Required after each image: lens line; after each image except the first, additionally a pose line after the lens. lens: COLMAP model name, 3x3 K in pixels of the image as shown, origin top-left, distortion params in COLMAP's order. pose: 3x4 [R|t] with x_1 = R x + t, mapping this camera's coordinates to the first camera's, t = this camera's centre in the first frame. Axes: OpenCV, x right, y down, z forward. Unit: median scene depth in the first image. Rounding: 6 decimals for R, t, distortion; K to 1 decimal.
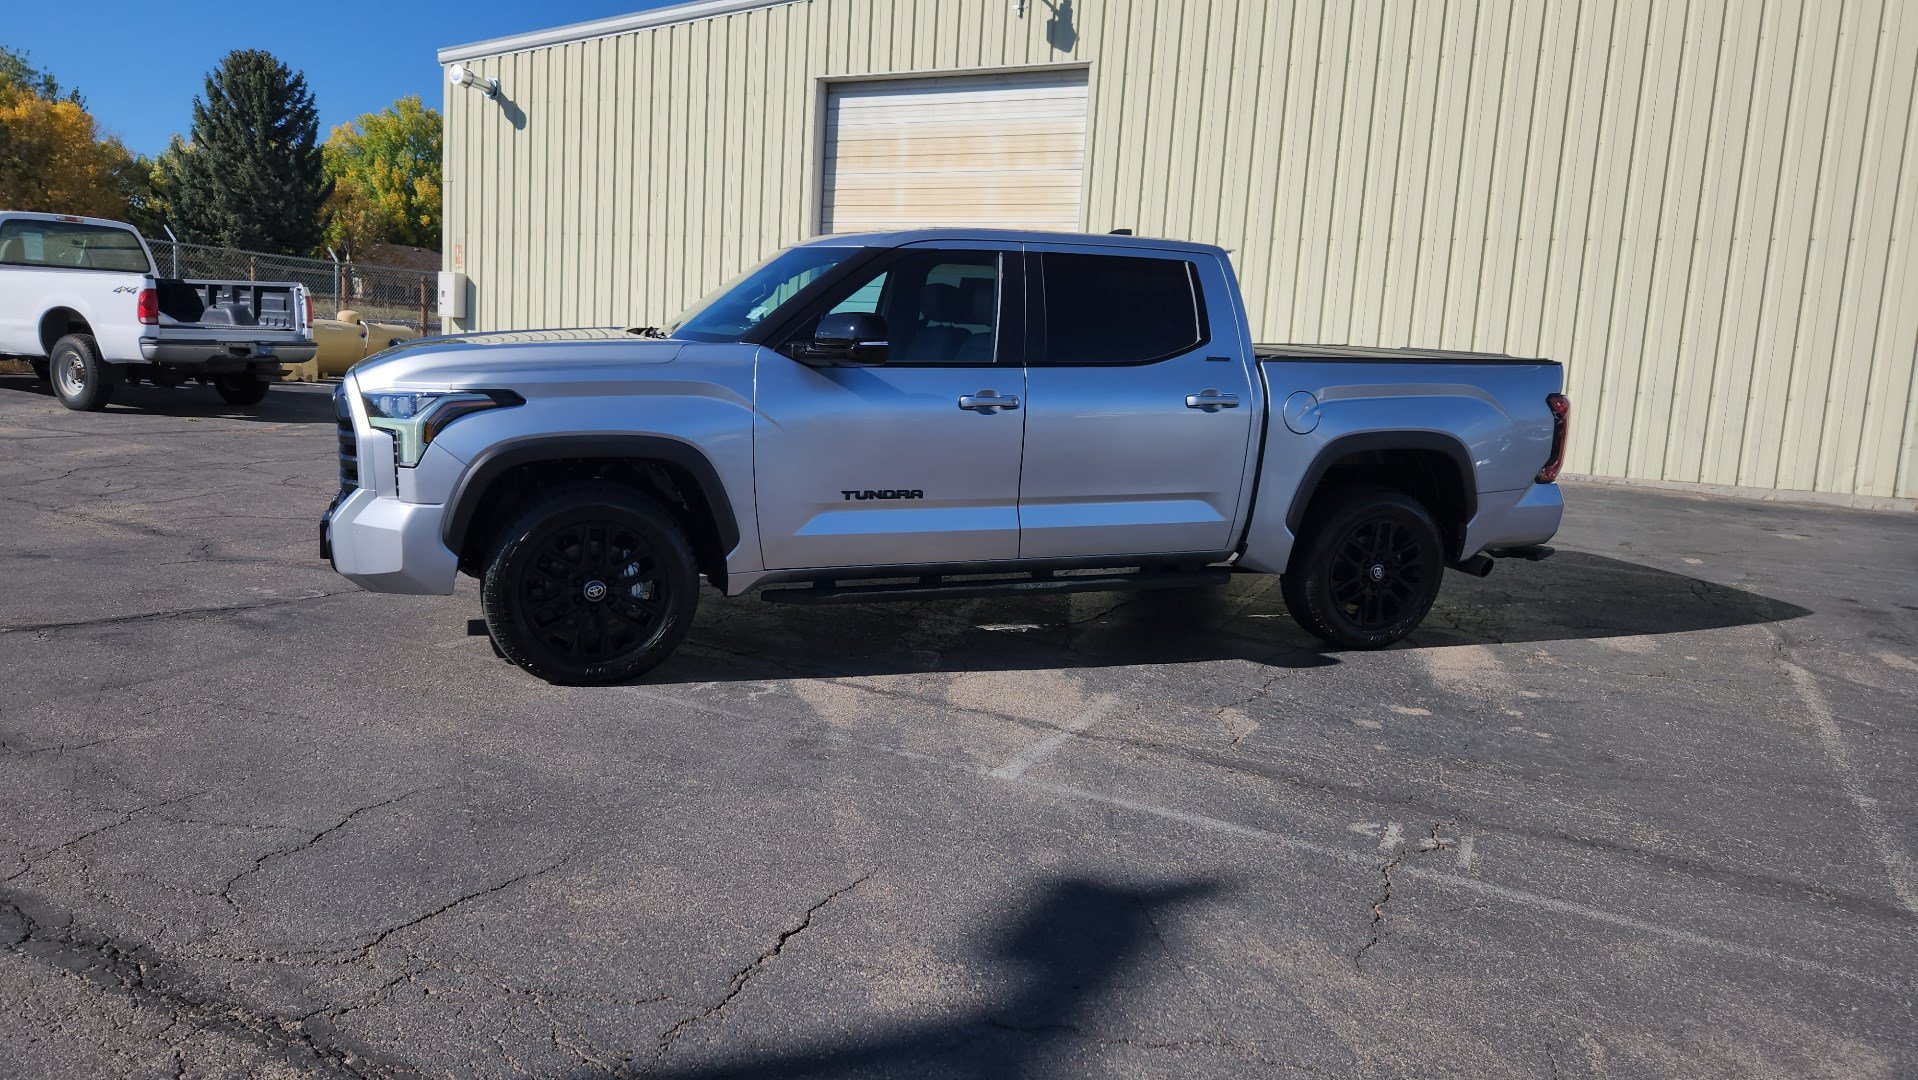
lens RADIAL K [[1316.1, 0, 928.5], [0, 1316.1, 532.0], [0, 0, 1]] dist [0.082401, -0.073608]
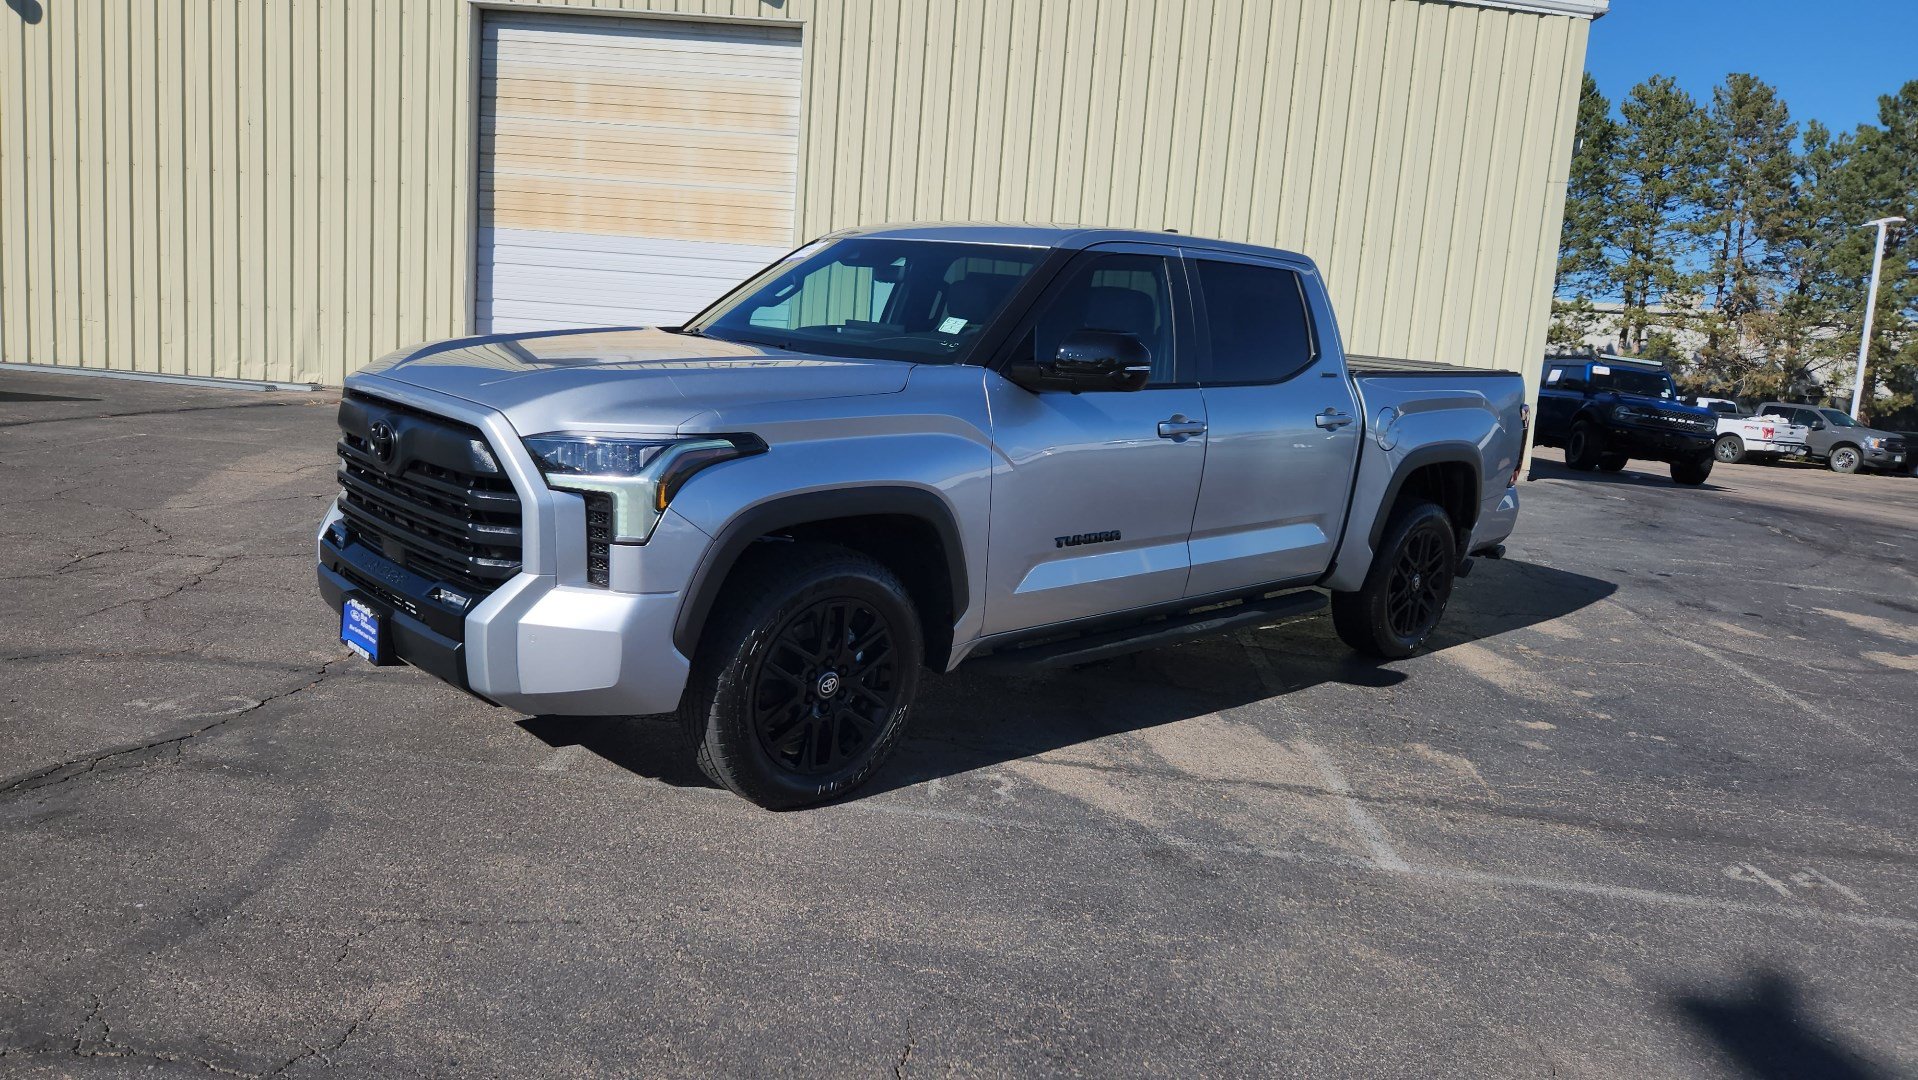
lens RADIAL K [[1307.4, 0, 947.0], [0, 1307.4, 536.9], [0, 0, 1]] dist [0.076382, -0.067802]
pose [[0.919408, -0.046058, 0.390598, -0.410799], [0.032334, 0.998609, 0.041644, -0.061960], [-0.391973, -0.025658, 0.919619, 0.224124]]
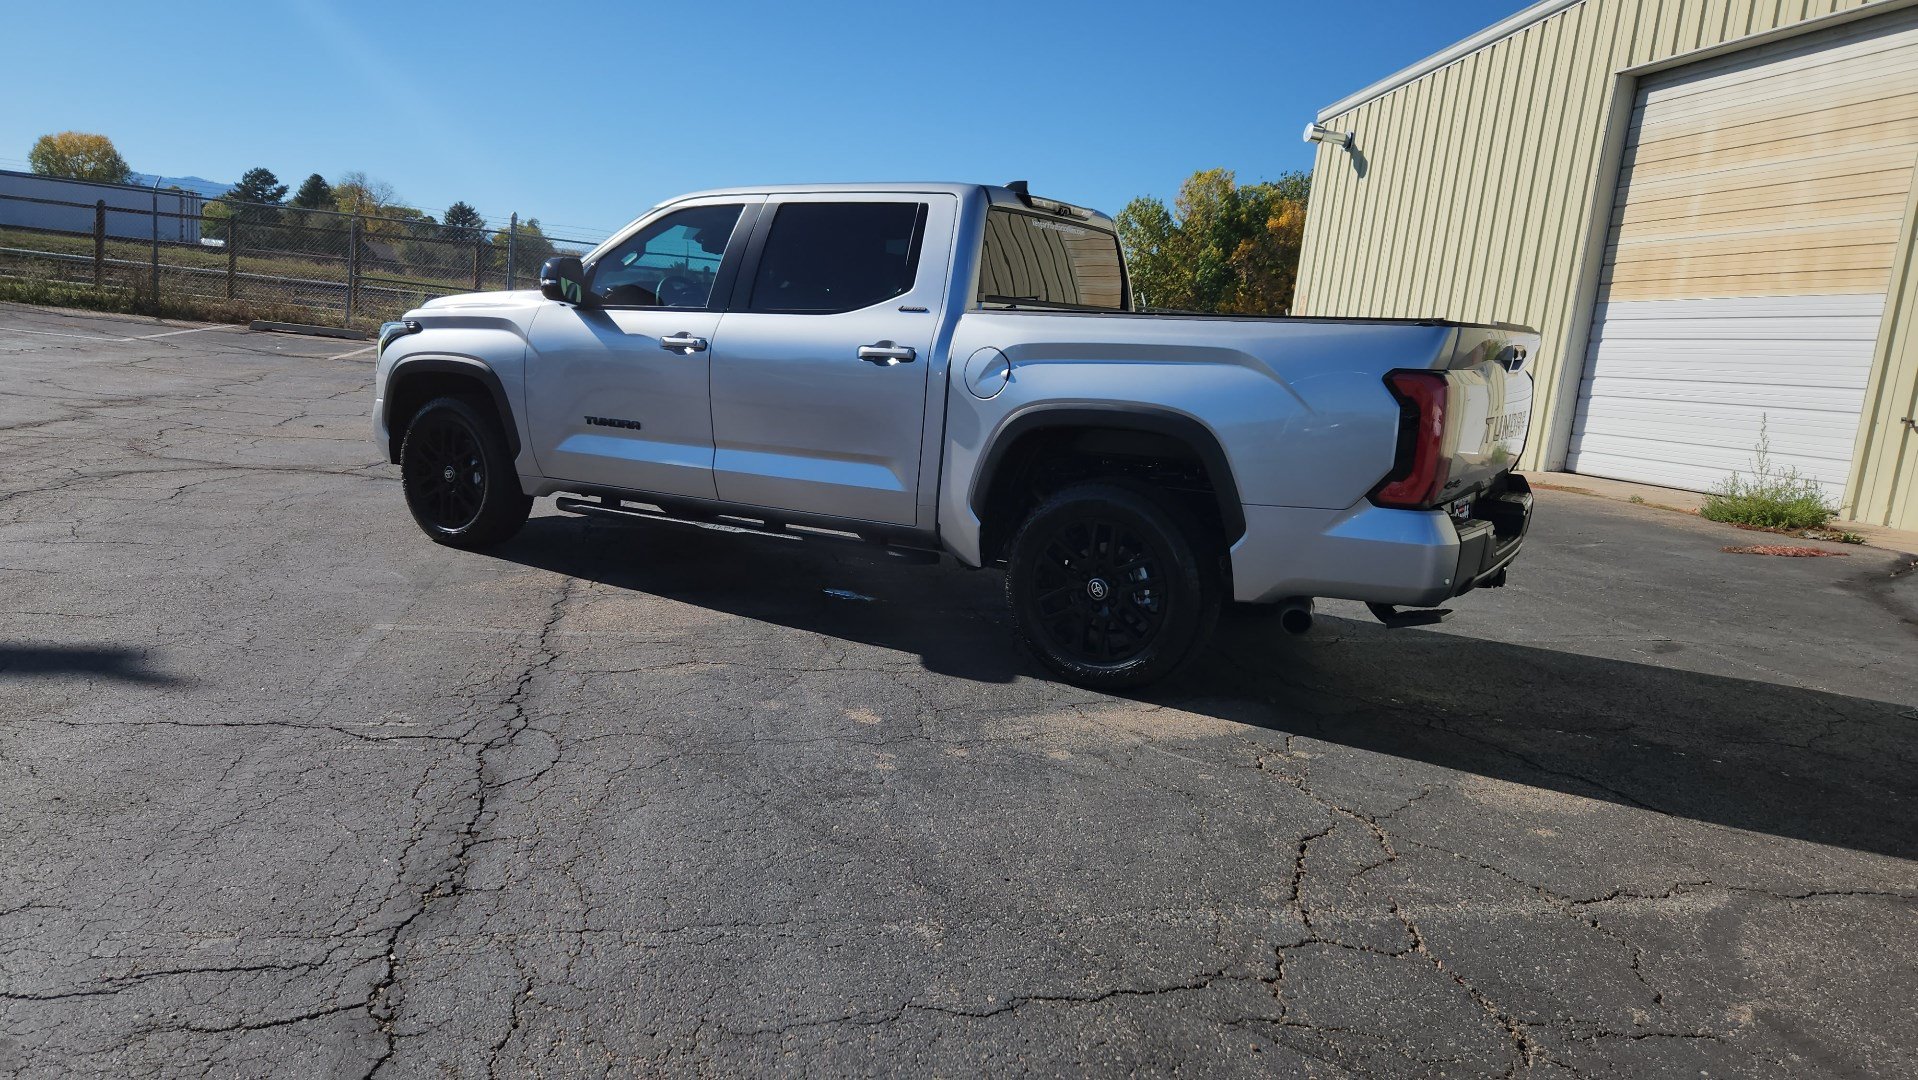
lens RADIAL K [[1306.2, 0, 903.9], [0, 1306.2, 544.0], [0, 0, 1]] dist [0.081677, -0.063536]
pose [[0.602636, 0.120232, -0.788907, 0.922796], [-0.165008, 0.985995, 0.024222, 0.005003], [0.780770, 0.115579, 0.614035, 0.465432]]
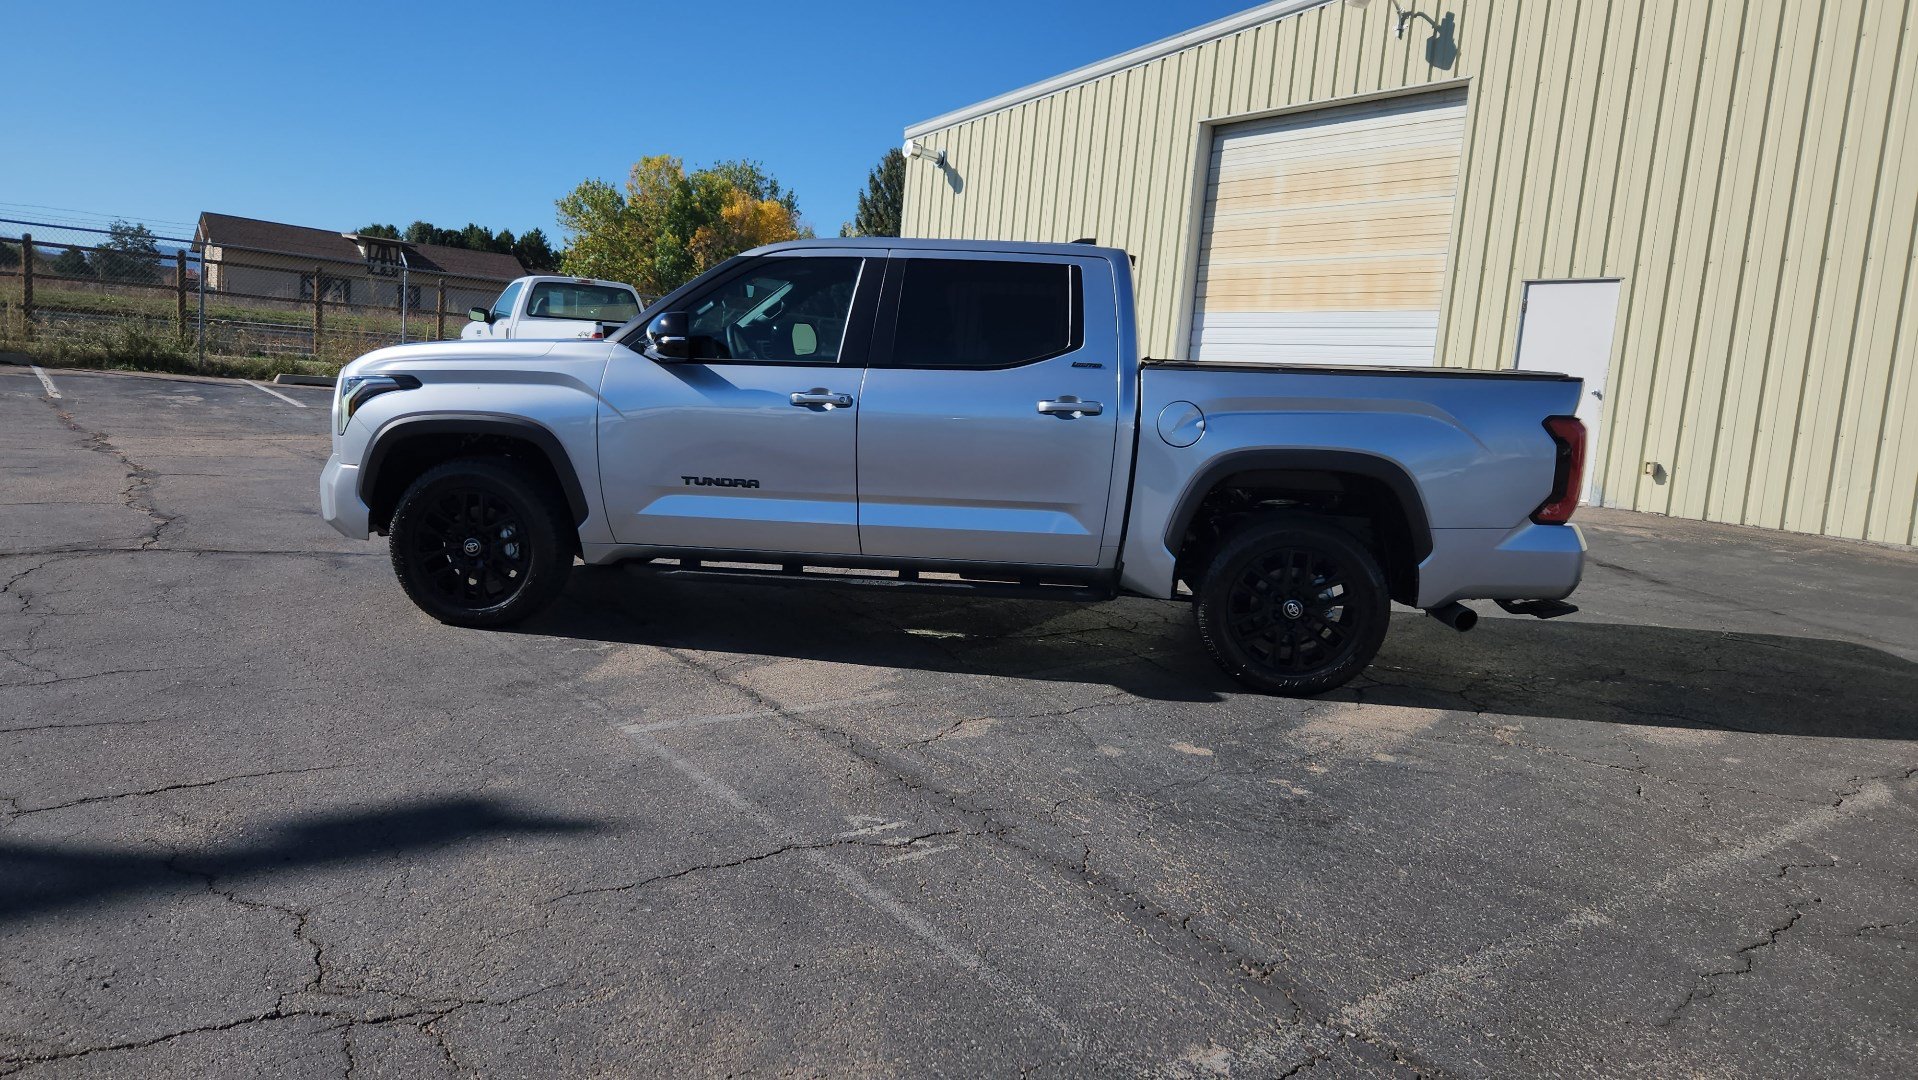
lens RADIAL K [[1316.1, 0, 928.5], [0, 1316.1, 532.0], [0, 0, 1]] dist [0.082401, -0.073608]
pose [[0.890392, 0.062347, -0.450906, 0.549073], [-0.083829, 0.996092, -0.027805, 0.025431], [0.447410, 0.062556, 0.892139, 0.103413]]
